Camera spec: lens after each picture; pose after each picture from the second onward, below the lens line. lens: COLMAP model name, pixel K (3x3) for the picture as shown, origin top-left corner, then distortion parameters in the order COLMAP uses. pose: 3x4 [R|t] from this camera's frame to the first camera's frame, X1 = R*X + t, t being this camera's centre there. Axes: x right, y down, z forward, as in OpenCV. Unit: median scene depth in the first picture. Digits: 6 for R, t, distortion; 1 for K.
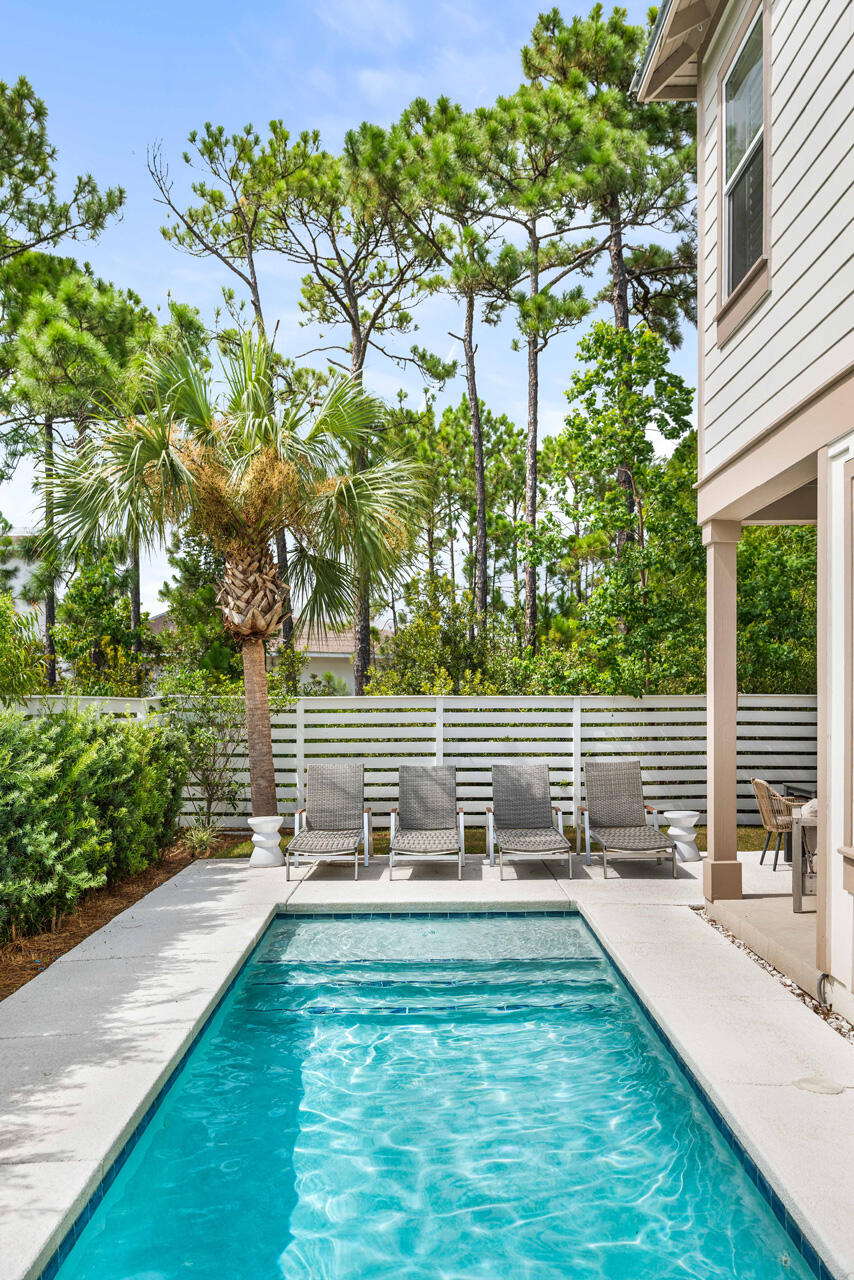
lens RADIAL K [[1267.2, 0, 422.3], [0, 1267.2, 642.0], [0, 0, 1]] dist [-0.016980, 0.000000]
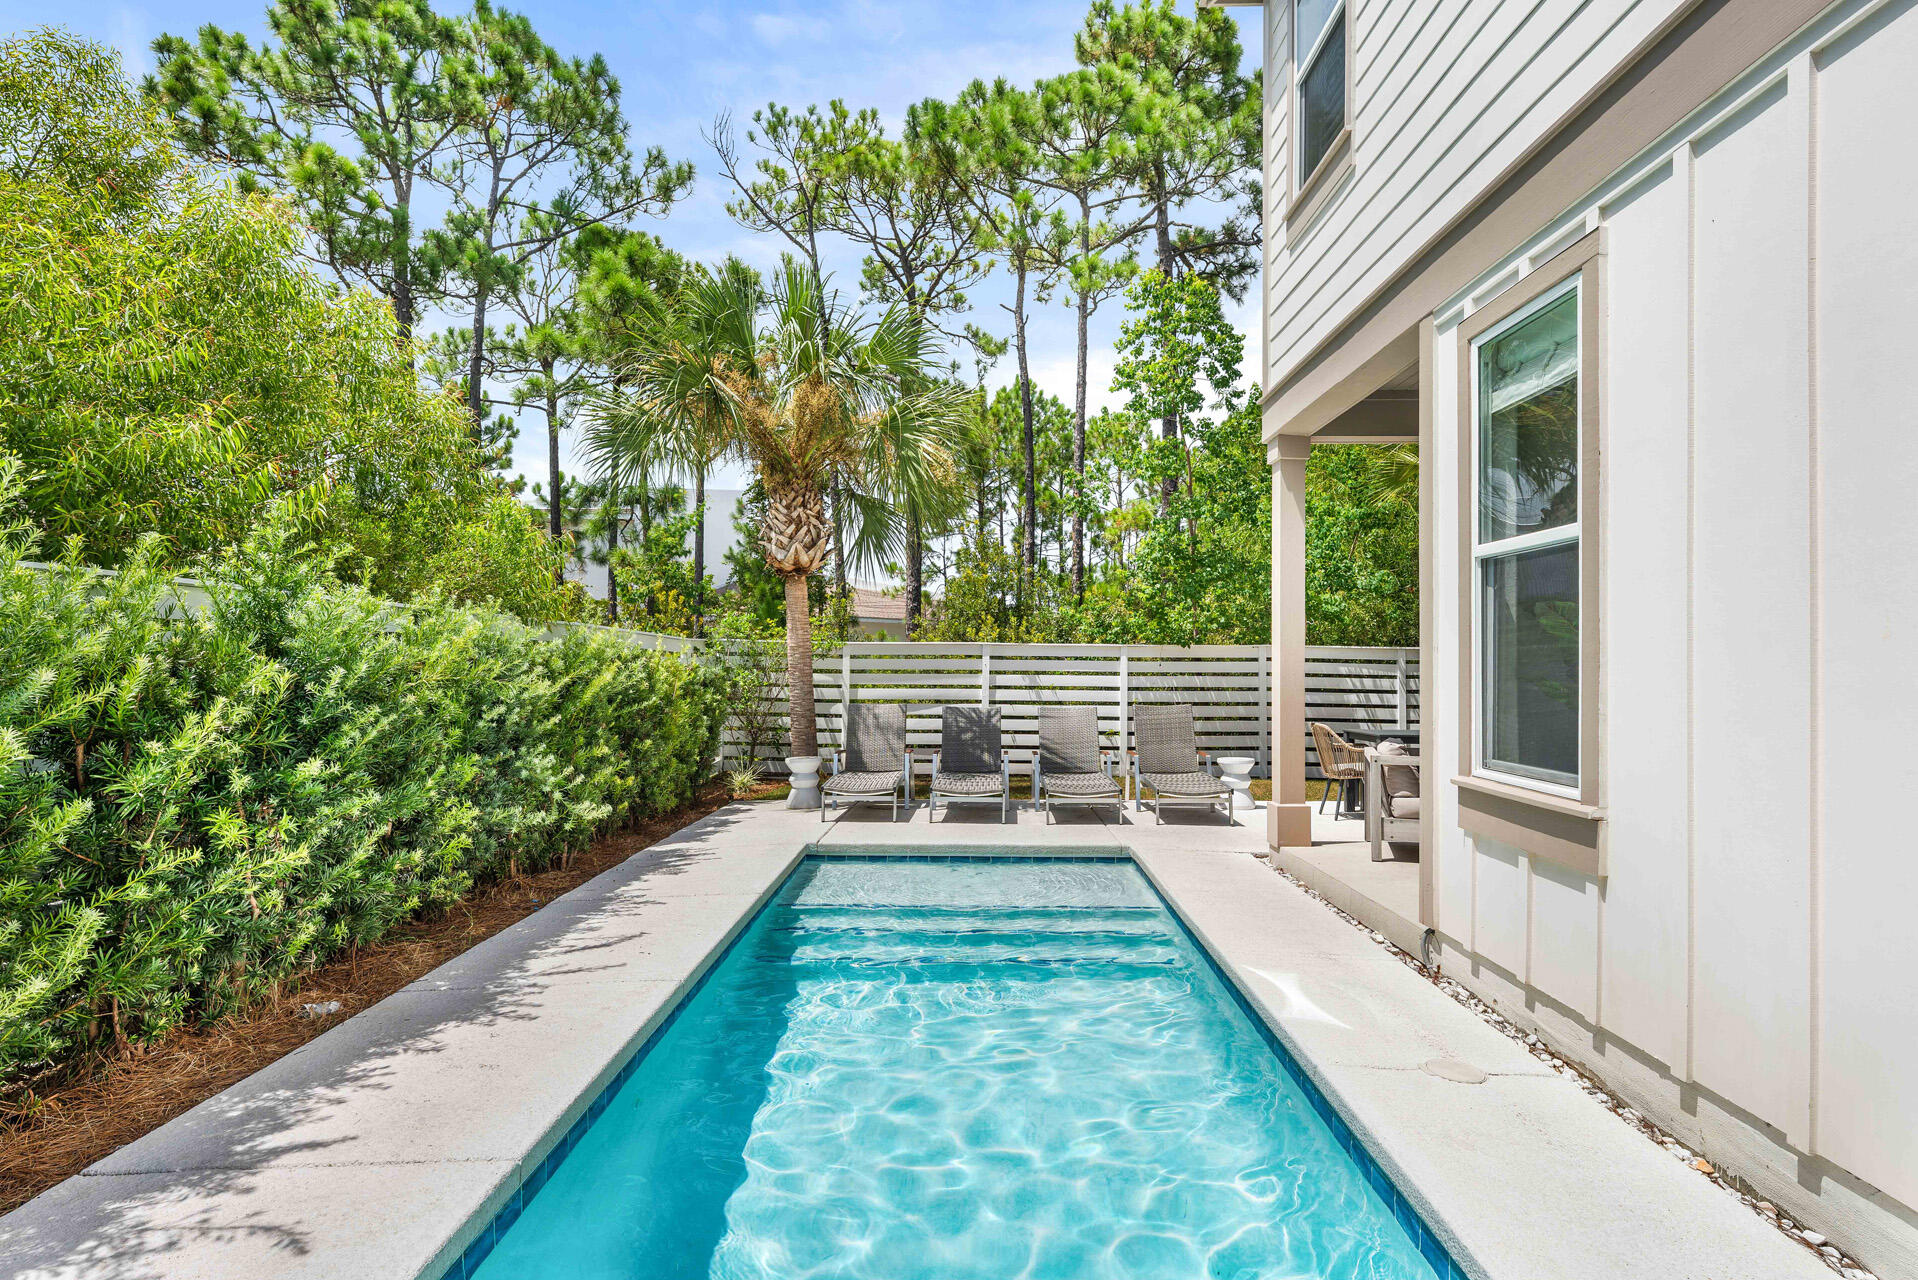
lens RADIAL K [[986.8, 0, 971.0], [0, 986.8, 638.0], [0, 0, 1]] dist [-0.004292, 0.001055]
pose [[0.999839, 0.015108, -0.009659, 0.009175], [-0.015399, 0.999408, -0.030765, 0.061158], [0.009188, 0.030909, 0.999480, 0.218325]]
